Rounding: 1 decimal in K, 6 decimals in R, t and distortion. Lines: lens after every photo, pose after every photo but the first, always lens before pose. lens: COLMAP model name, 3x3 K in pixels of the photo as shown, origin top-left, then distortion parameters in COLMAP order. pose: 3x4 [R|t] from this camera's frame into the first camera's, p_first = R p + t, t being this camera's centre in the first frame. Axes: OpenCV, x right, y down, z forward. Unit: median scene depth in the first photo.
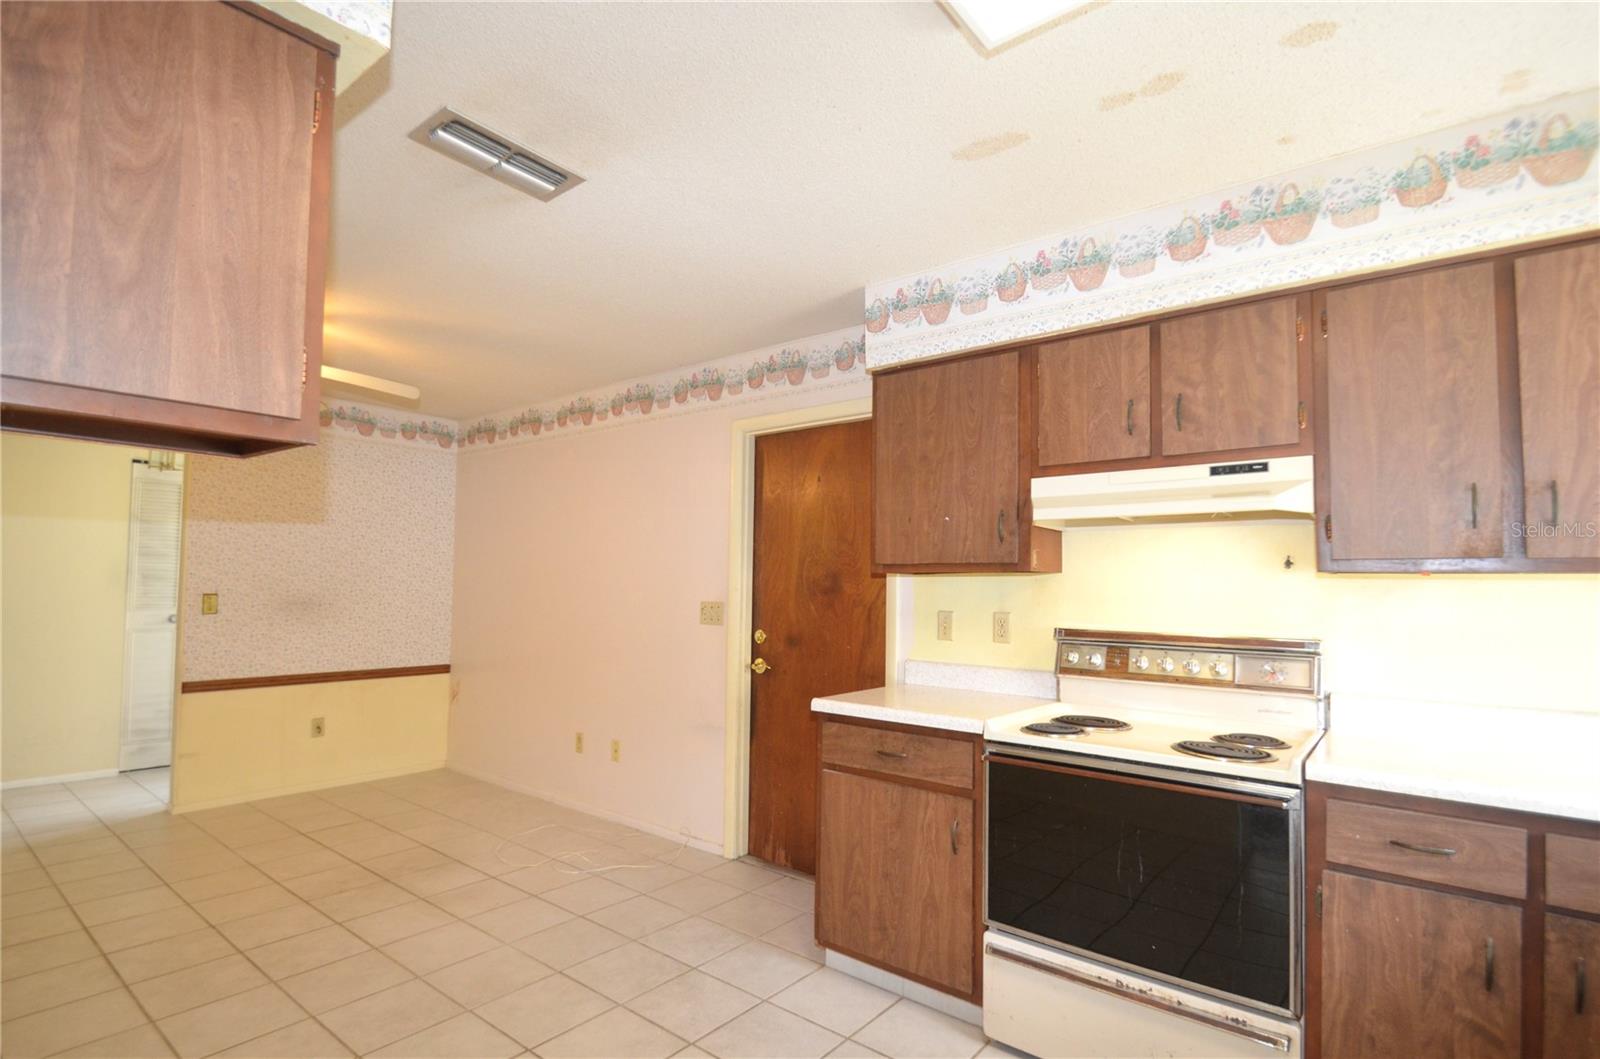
lens RADIAL K [[731.2, 0, 749.3], [0, 731.2, 550.3], [0, 0, 1]] dist [0.014670, -0.015919]
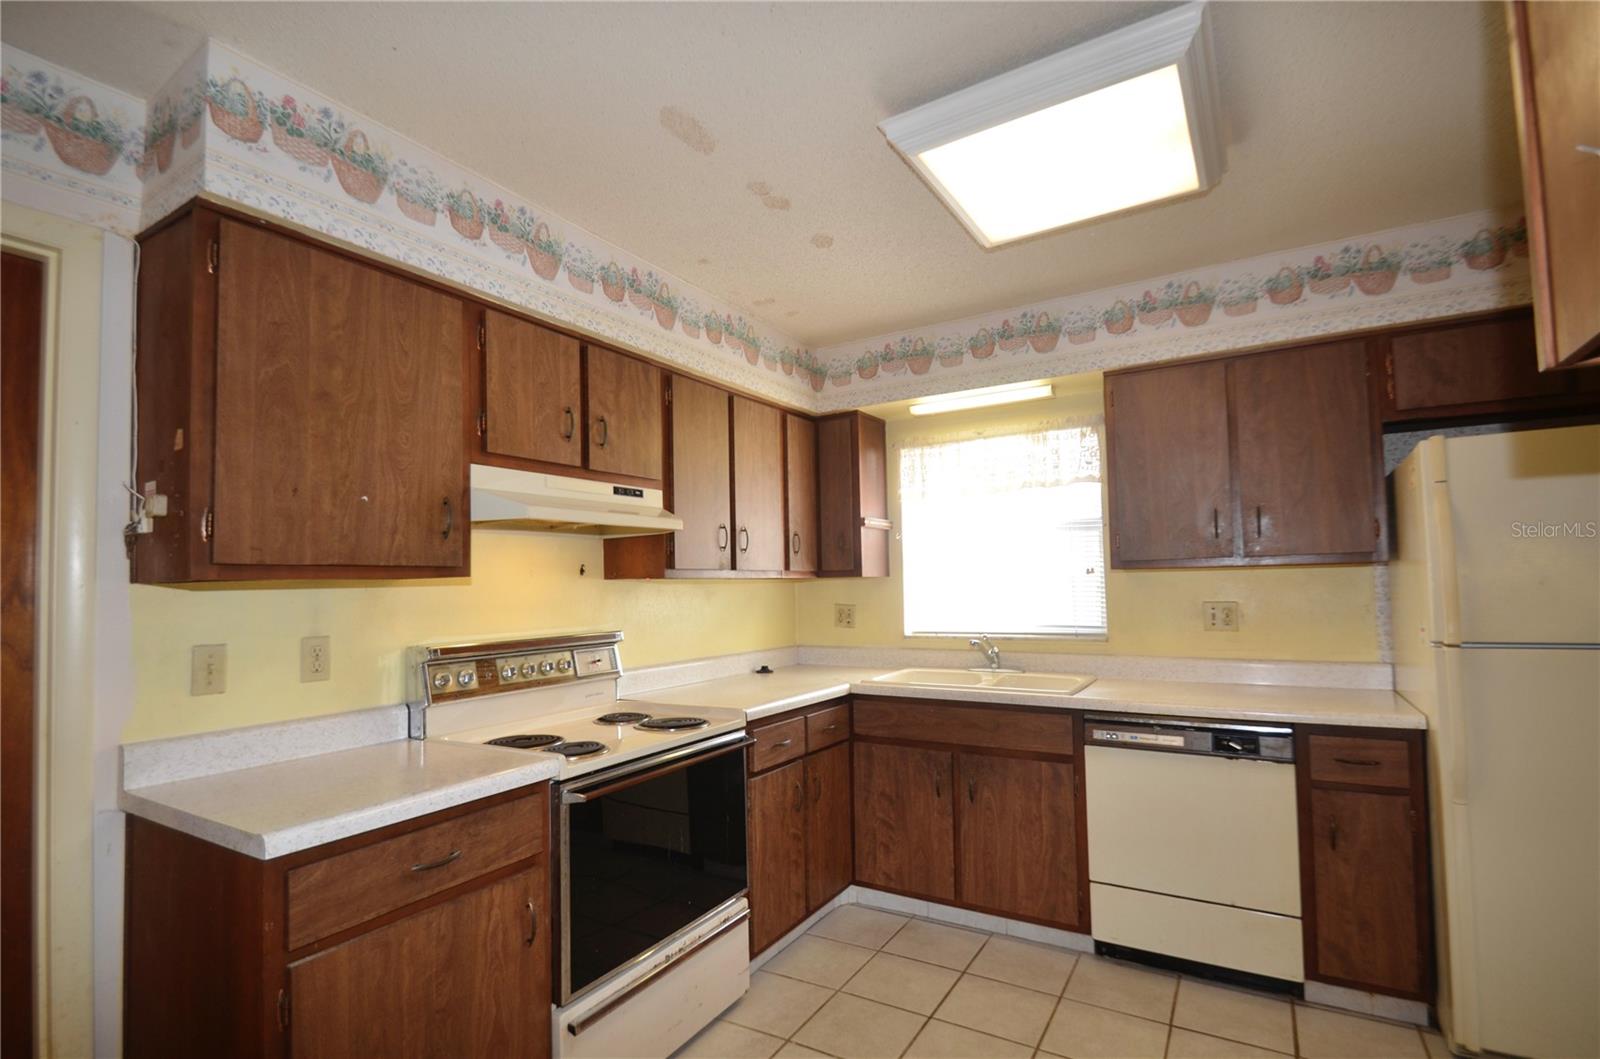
lens RADIAL K [[755.2, 0, 790.5], [0, 755.2, 551.1], [0, 0, 1]] dist [0.014873, -0.017582]
pose [[-0.145942, 0.035799, 0.988645, -0.484189], [-0.027145, 0.998824, -0.040175, 0.022866], [-0.988921, -0.032700, -0.144799, 0.747552]]
